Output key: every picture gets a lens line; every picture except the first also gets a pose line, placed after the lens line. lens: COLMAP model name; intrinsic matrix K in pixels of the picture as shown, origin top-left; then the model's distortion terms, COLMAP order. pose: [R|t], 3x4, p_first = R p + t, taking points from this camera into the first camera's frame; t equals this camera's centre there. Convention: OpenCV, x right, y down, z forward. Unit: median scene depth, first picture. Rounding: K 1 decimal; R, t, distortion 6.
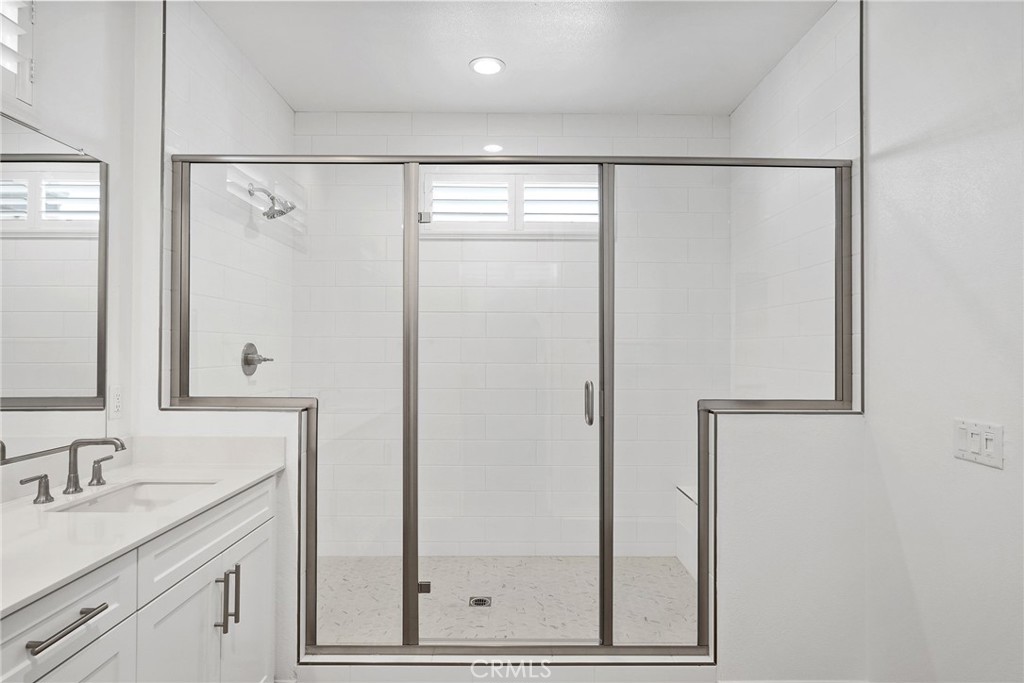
lens RADIAL K [[564.4, 0, 512.0], [0, 564.4, 341.5], [0, 0, 1]] dist [-0.000489, -0.000055]
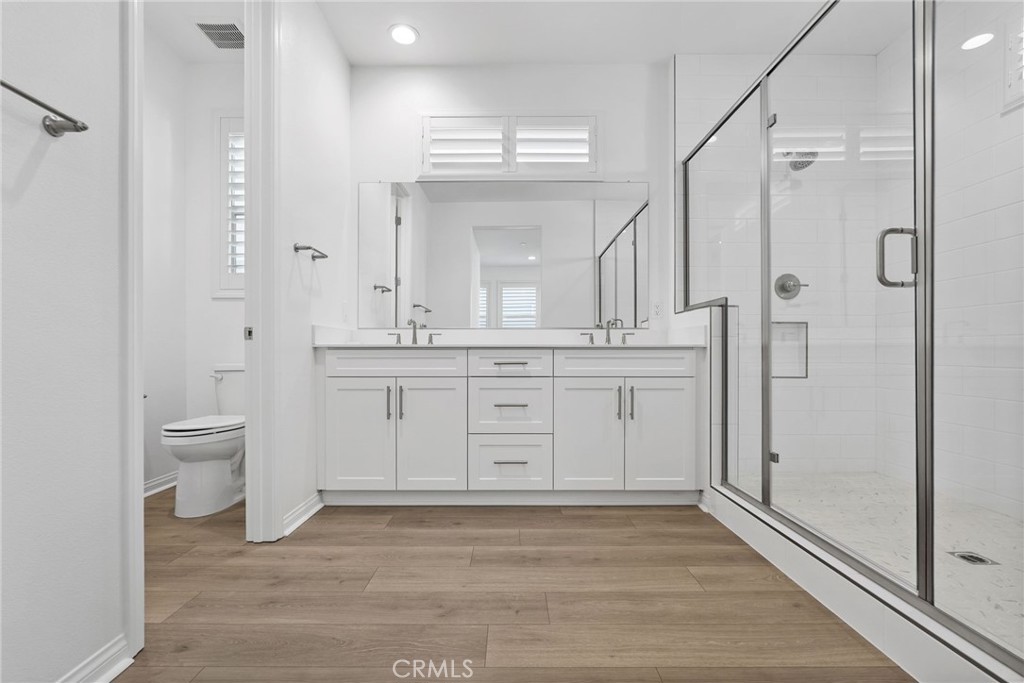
lens RADIAL K [[451.2, 0, 512.0], [0, 451.2, 341.5], [0, 0, 1]] dist [-0.020993, 0.011260]
pose [[0.008404, -0.023913, -0.999679, 0.716136], [0.016292, 0.999585, -0.023774, 0.226756], [0.999832, -0.016087, 0.008790, 0.494568]]
